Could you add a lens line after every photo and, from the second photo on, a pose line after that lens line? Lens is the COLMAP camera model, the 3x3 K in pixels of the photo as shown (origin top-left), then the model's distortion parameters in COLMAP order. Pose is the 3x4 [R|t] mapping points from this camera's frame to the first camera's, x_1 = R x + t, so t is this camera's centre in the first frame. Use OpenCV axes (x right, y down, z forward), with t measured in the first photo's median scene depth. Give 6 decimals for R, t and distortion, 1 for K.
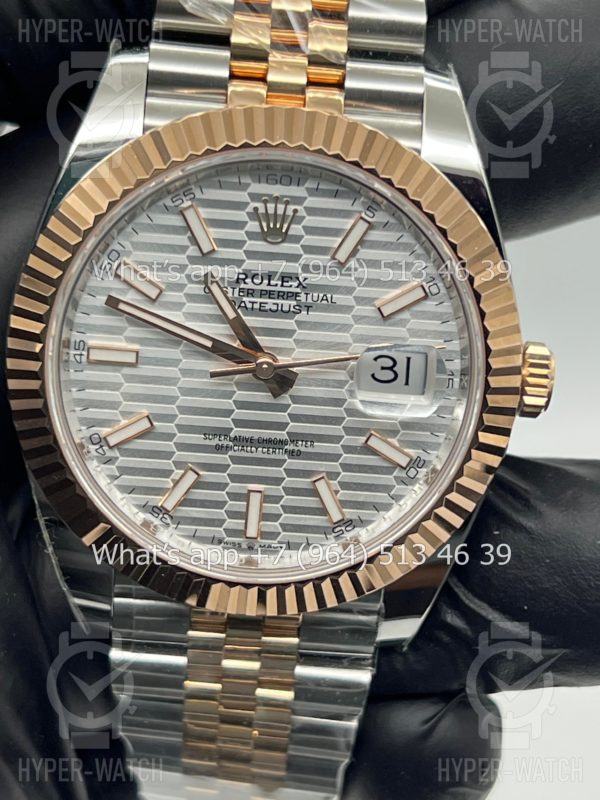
lens RADIAL K [[1814.3, 0, 303.6], [0, 1814.3, 401.6], [0, 0, 1]] dist [0.136156, 0.514016]
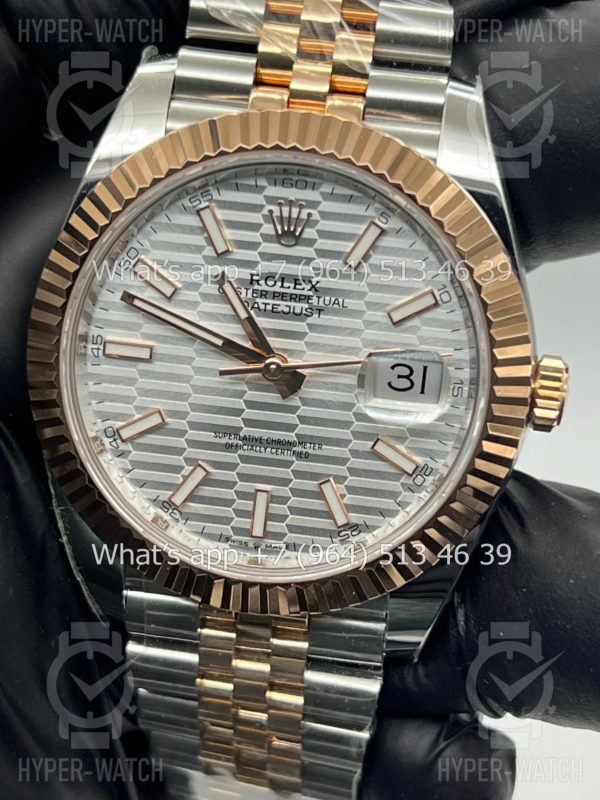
lens RADIAL K [[1814.3, 0, 303.6], [0, 1814.3, 401.6], [0, 0, 1]] dist [0.136156, 0.514016]
pose [[0.990412, 0.041097, -0.131889, 0.128562], [-0.046039, 0.998339, -0.034638, 0.033968], [0.130247, 0.040378, 0.990659, -0.000572]]
